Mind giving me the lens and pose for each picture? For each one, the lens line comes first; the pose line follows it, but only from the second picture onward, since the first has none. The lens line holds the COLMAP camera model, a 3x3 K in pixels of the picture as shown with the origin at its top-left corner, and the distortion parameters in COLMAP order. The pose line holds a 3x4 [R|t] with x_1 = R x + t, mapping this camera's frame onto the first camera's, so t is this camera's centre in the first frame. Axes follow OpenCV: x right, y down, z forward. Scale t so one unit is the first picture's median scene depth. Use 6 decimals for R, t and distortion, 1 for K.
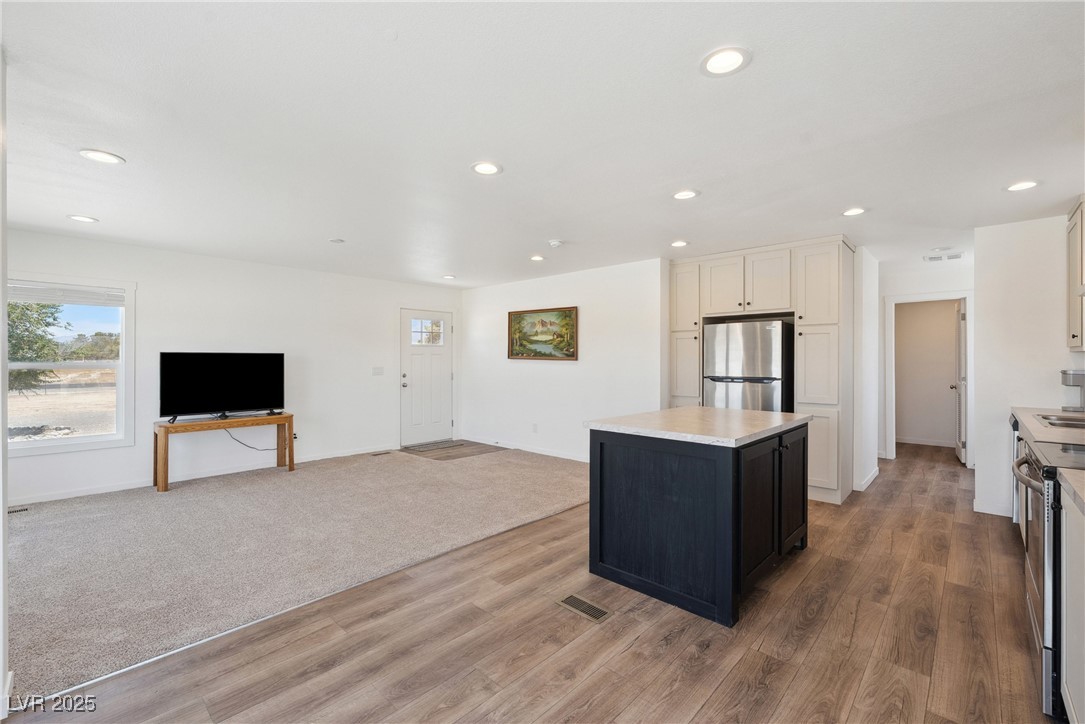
lens RADIAL K [[462.7, 0, 552.1], [0, 462.7, 359.5], [0, 0, 1]] dist [-0.005769, 0.000186]
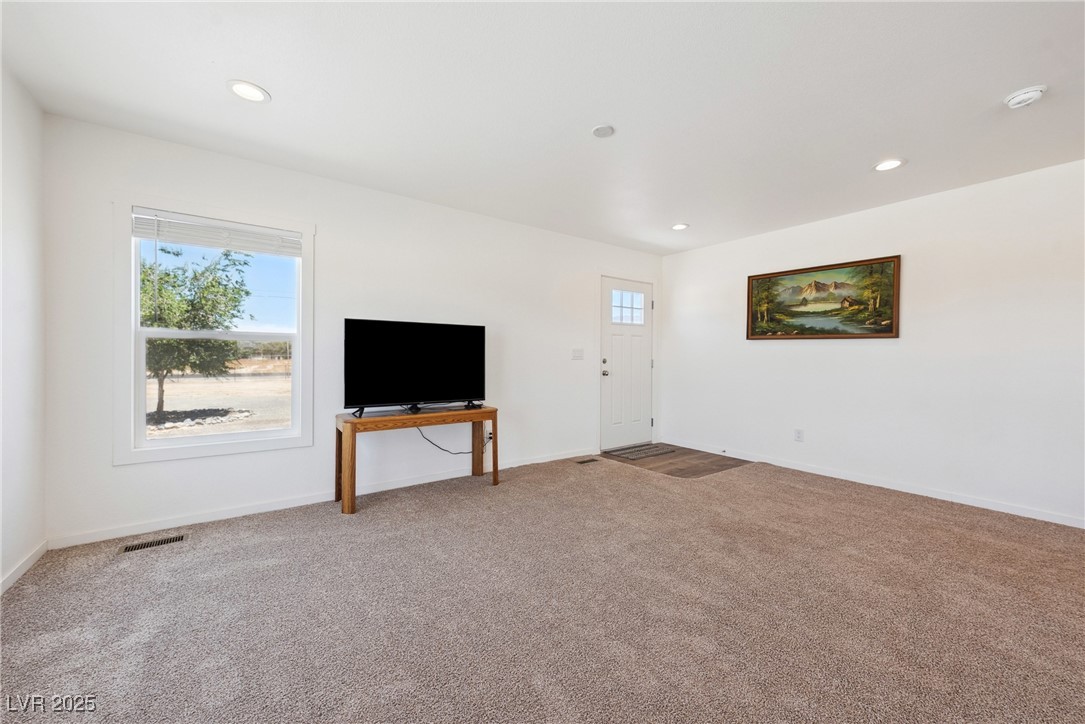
lens RADIAL K [[441.7, 0, 563.8], [0, 441.7, 360.1], [0, 0, 1]] dist [-0.001575, -0.000190]
pose [[0.981050, 0.008504, -0.193569, -0.275097], [-0.006579, 0.999922, 0.010585, 0.028662], [0.193644, -0.009111, 0.981030, 0.280736]]
